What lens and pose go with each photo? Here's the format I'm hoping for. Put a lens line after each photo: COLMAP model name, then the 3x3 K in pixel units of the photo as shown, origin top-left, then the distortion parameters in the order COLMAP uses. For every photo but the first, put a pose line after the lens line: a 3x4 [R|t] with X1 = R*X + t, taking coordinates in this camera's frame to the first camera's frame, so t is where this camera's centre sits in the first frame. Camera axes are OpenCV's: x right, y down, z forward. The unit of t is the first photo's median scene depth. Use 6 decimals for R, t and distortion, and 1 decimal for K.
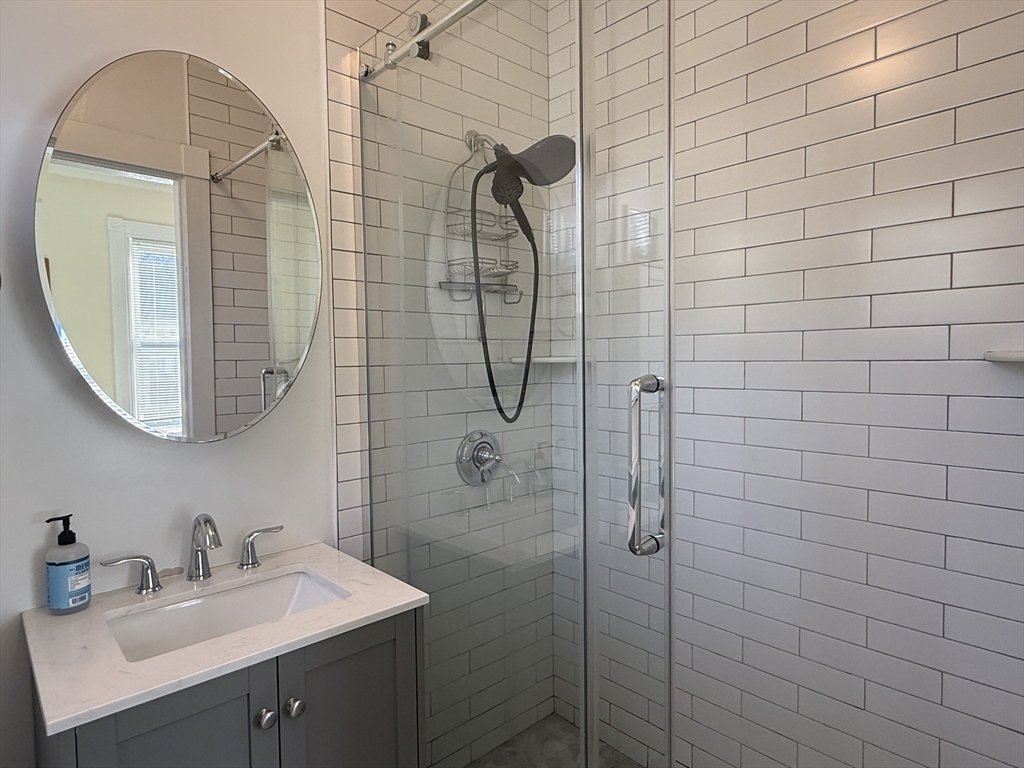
lens RADIAL K [[588.2, 0, 511.0], [0, 588.2, 383.2], [0, 0, 1]] dist [-0.002040, 0.000089]
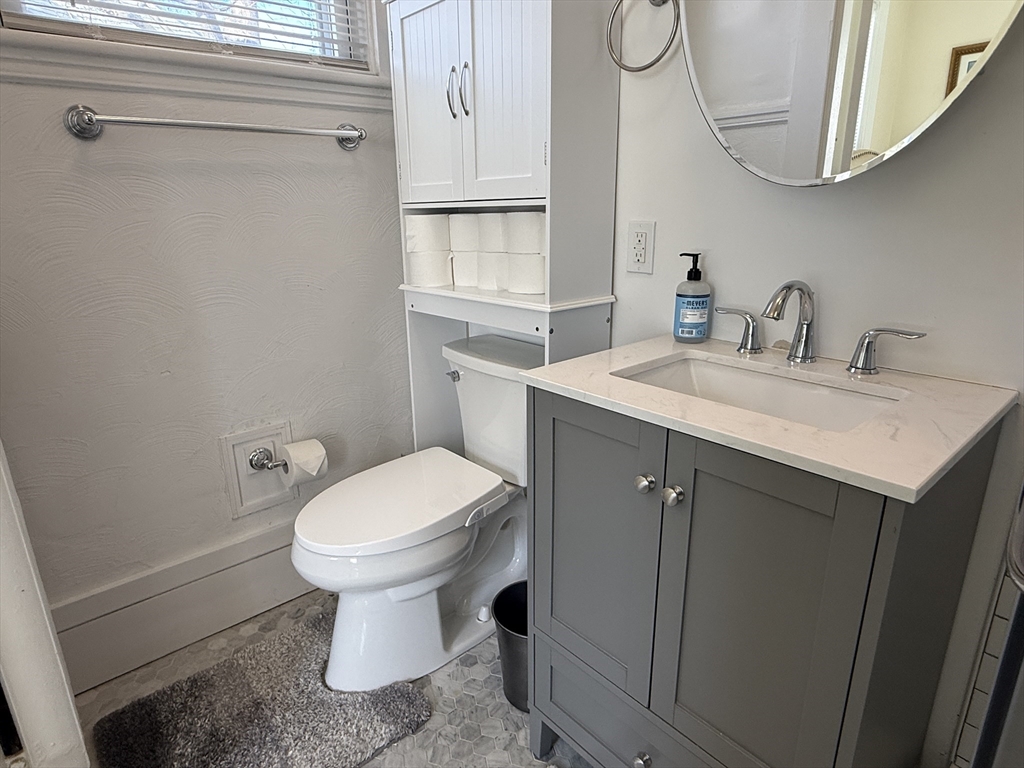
lens RADIAL K [[588.2, 0, 510.3], [0, 588.2, 385.9], [0, 0, 1]] dist [-0.002040, 0.000089]
pose [[-0.038357, 0.301507, -0.952692, 0.321447], [-0.025561, 0.952786, 0.302566, 0.130187], [0.998937, 0.035958, -0.028840, 0.653744]]
